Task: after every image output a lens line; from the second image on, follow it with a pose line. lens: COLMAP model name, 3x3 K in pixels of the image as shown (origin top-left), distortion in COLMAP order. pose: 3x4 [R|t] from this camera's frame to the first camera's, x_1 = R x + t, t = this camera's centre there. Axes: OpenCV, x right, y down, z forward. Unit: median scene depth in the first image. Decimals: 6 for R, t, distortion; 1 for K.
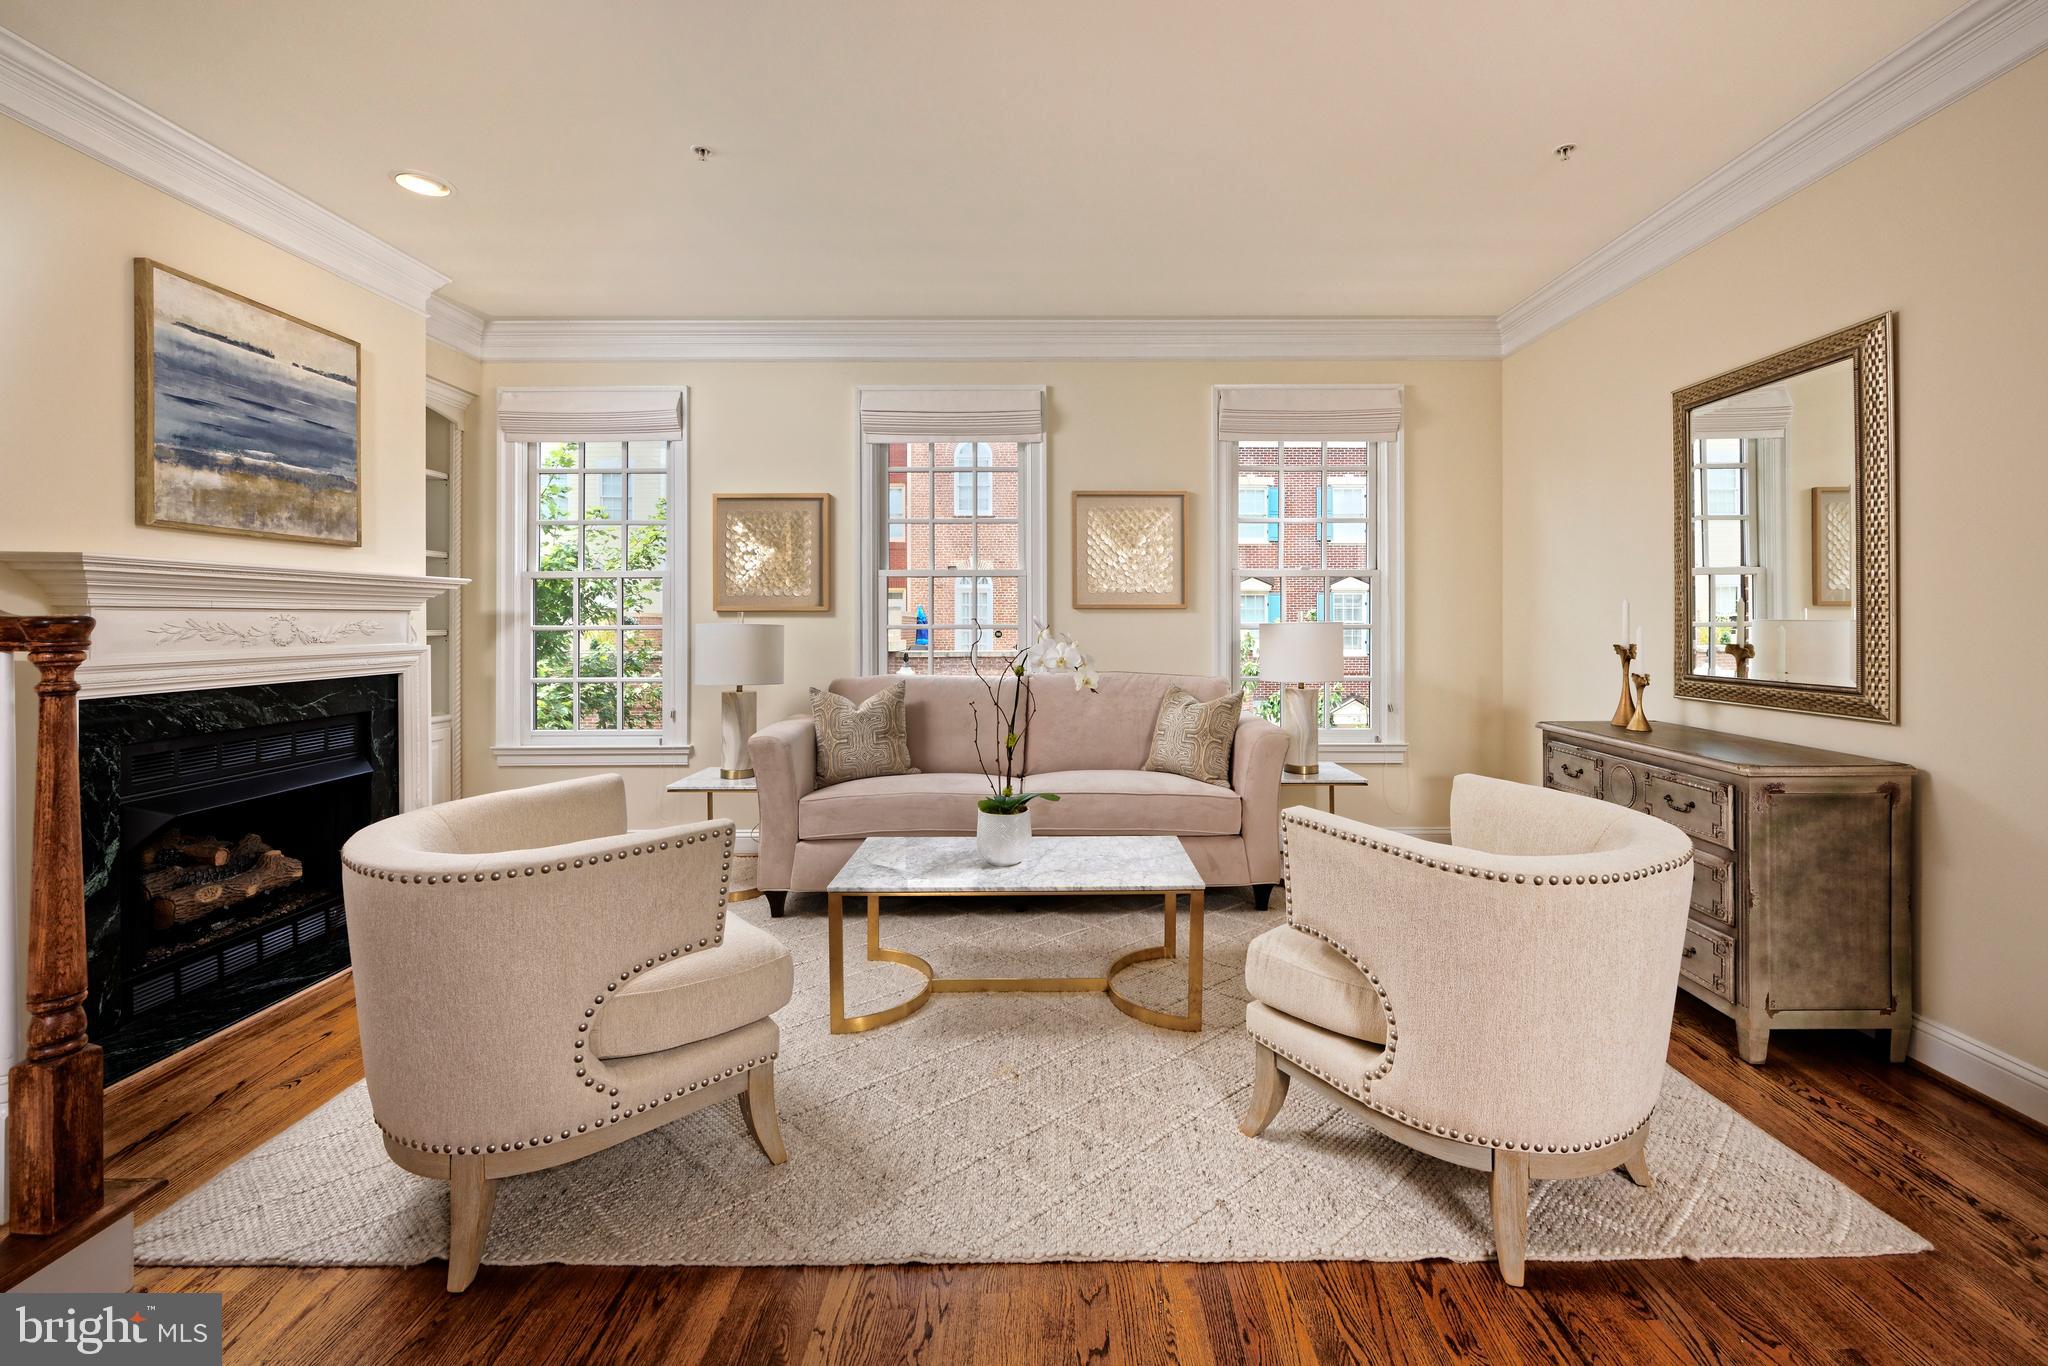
lens RADIAL K [[820.0, 0, 1059.2], [0, 820.0, 637.9], [0, 0, 1]] dist [-0.001184, -0.000281]
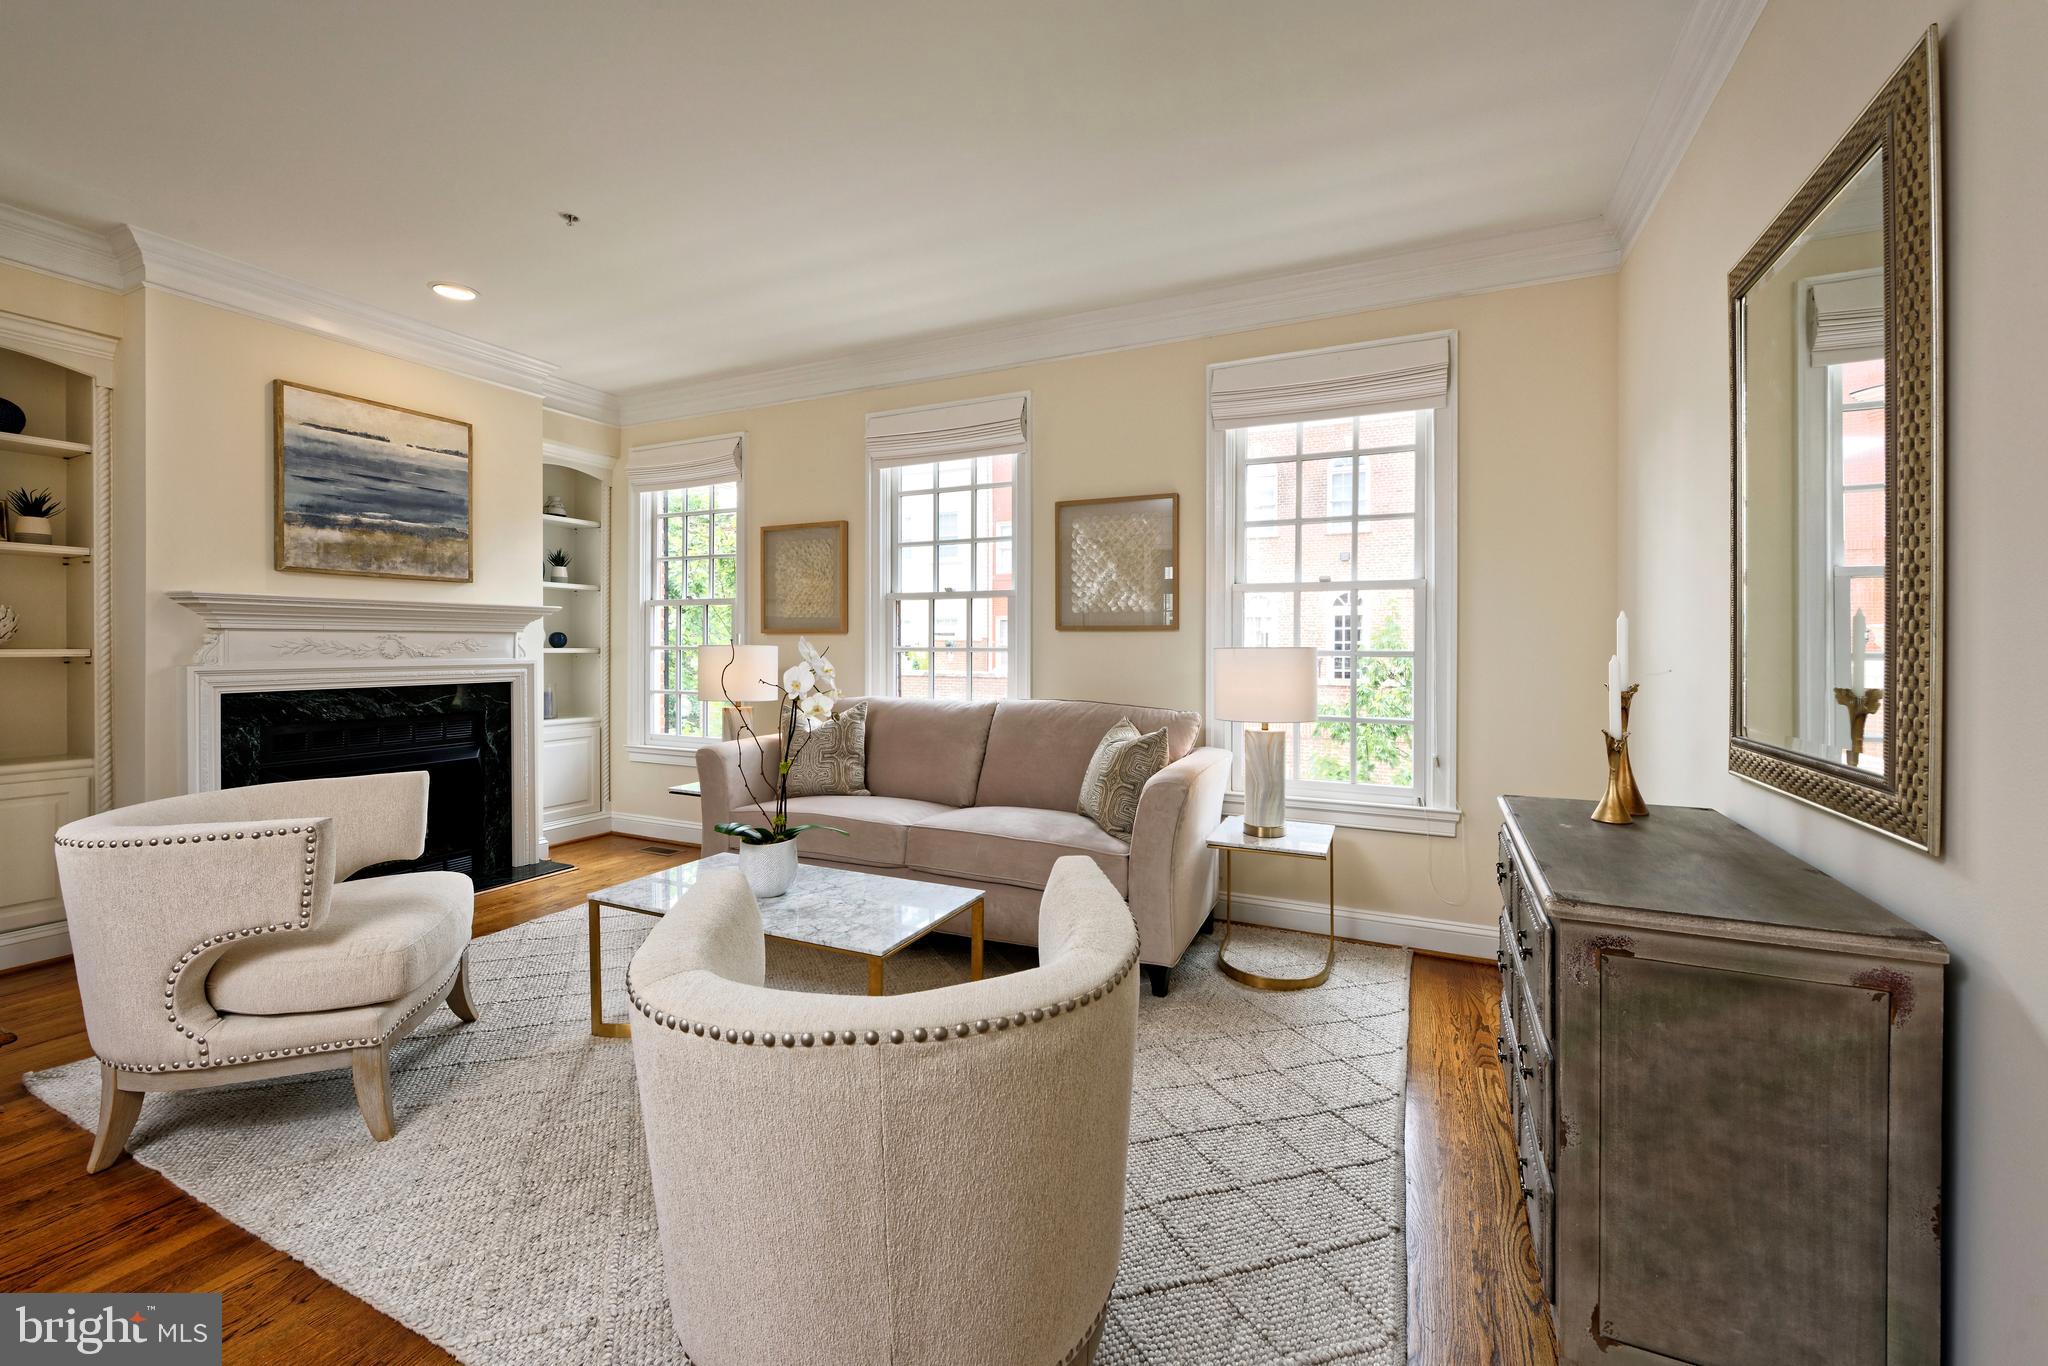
lens RADIAL K [[811.4, 0, 1028.9], [0, 811.4, 663.1], [0, 0, 1]] dist [-0.000735, -0.000204]
pose [[0.907767, 0.016122, -0.419165, 0.549508], [-0.015683, 0.999867, 0.004494, -0.004864], [0.419182, 0.002494, 0.907899, 0.242220]]
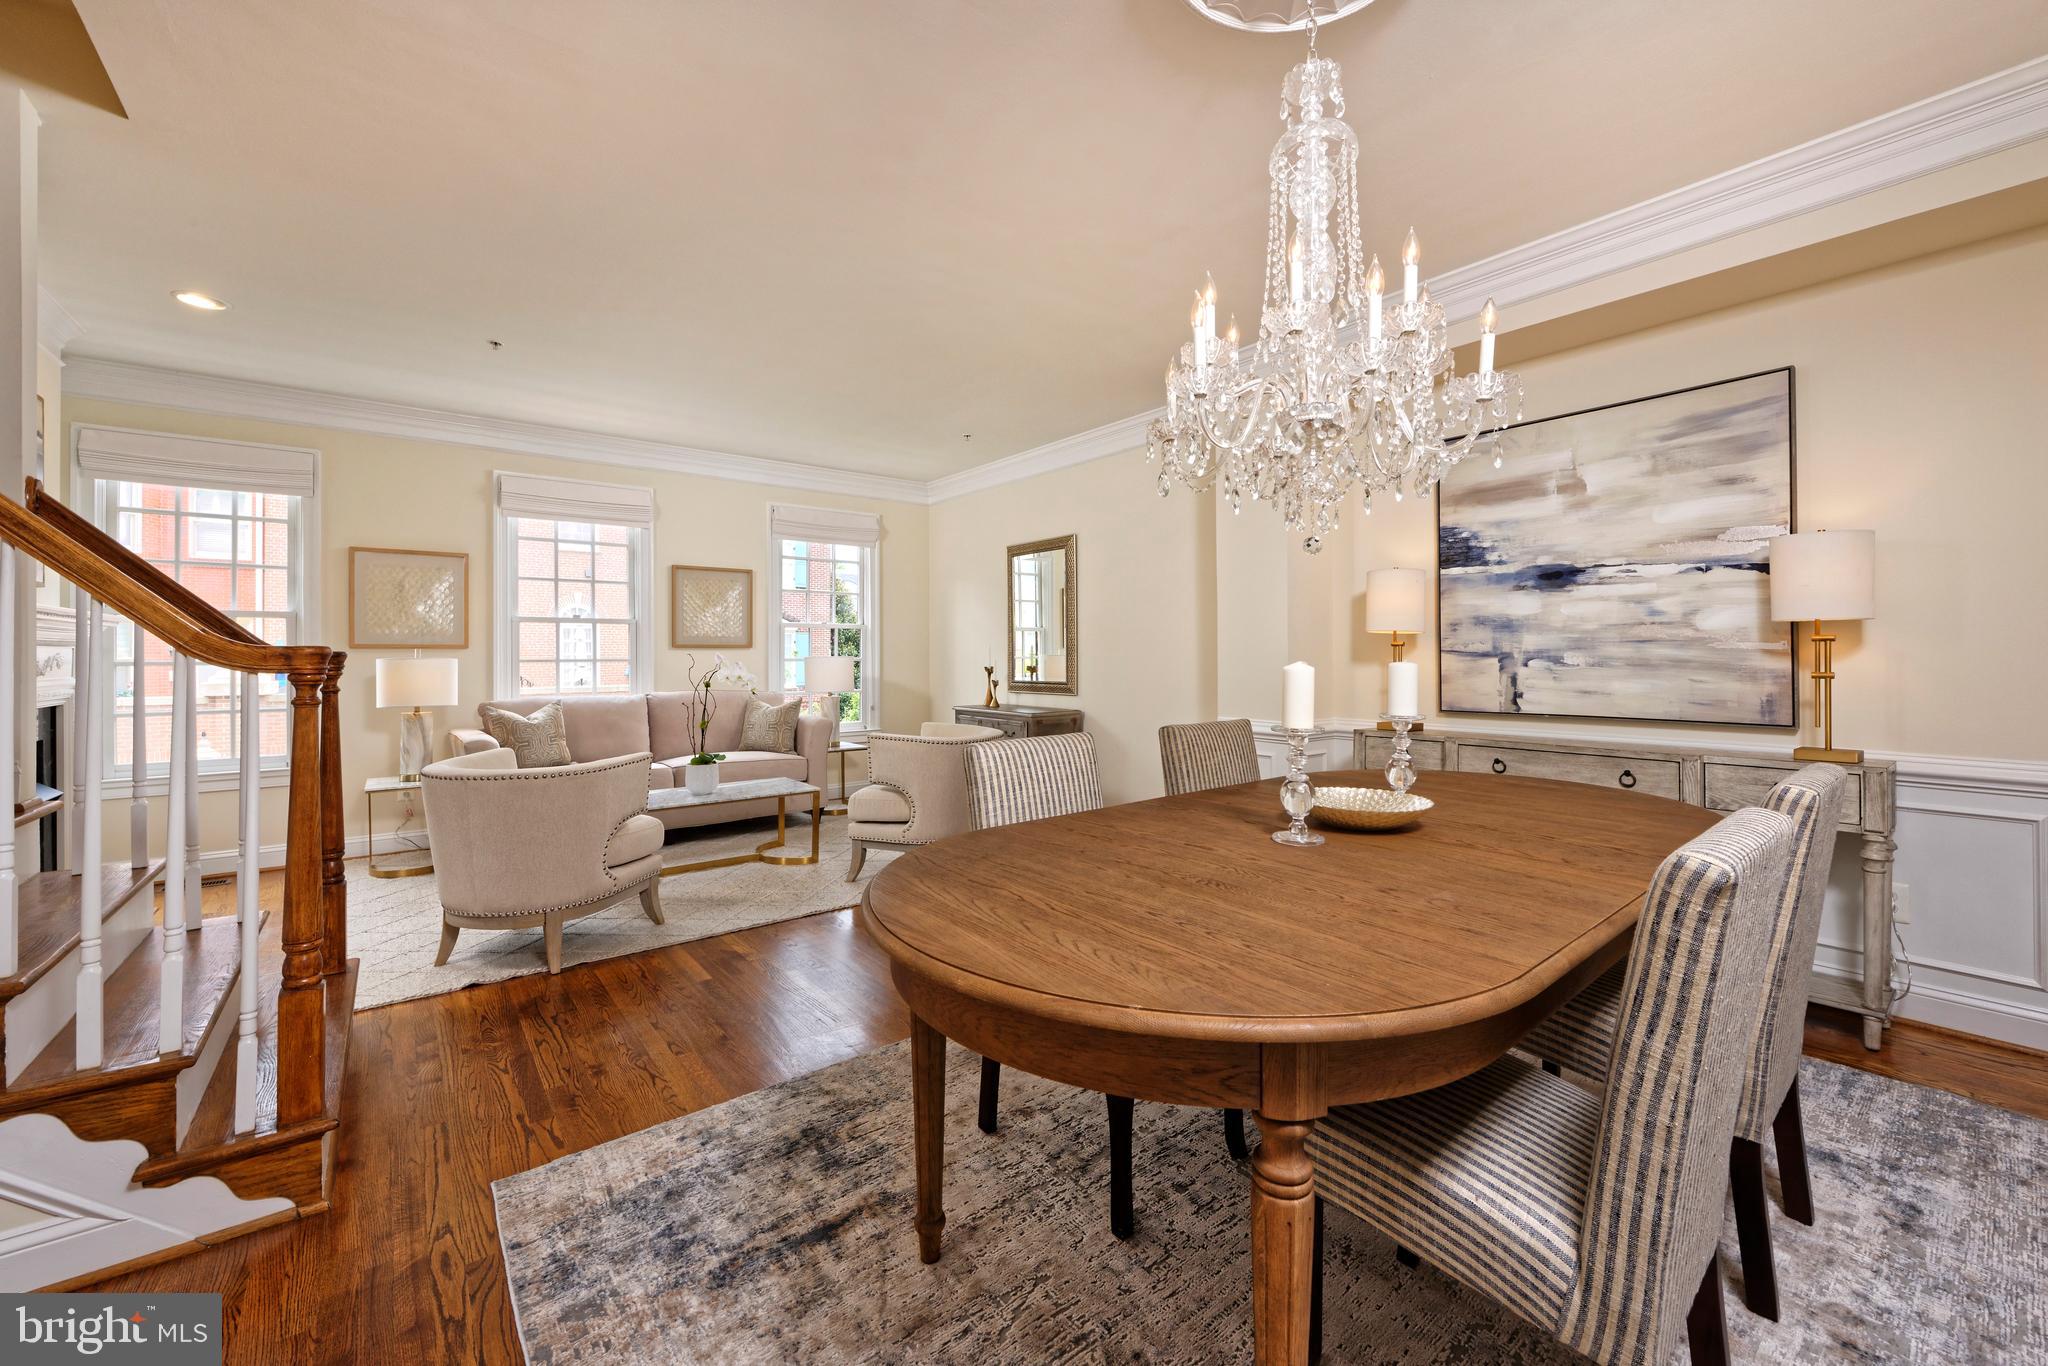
lens RADIAL K [[811.4, 0, 1028.9], [0, 811.4, 663.1], [0, 0, 1]] dist [-0.000735, -0.000204]
pose [[0.783688, -0.000543, 0.621154, -0.569654], [0.011185, 0.999850, -0.013238, 0.028850], [-0.621054, 0.017322, 0.783577, -0.759685]]
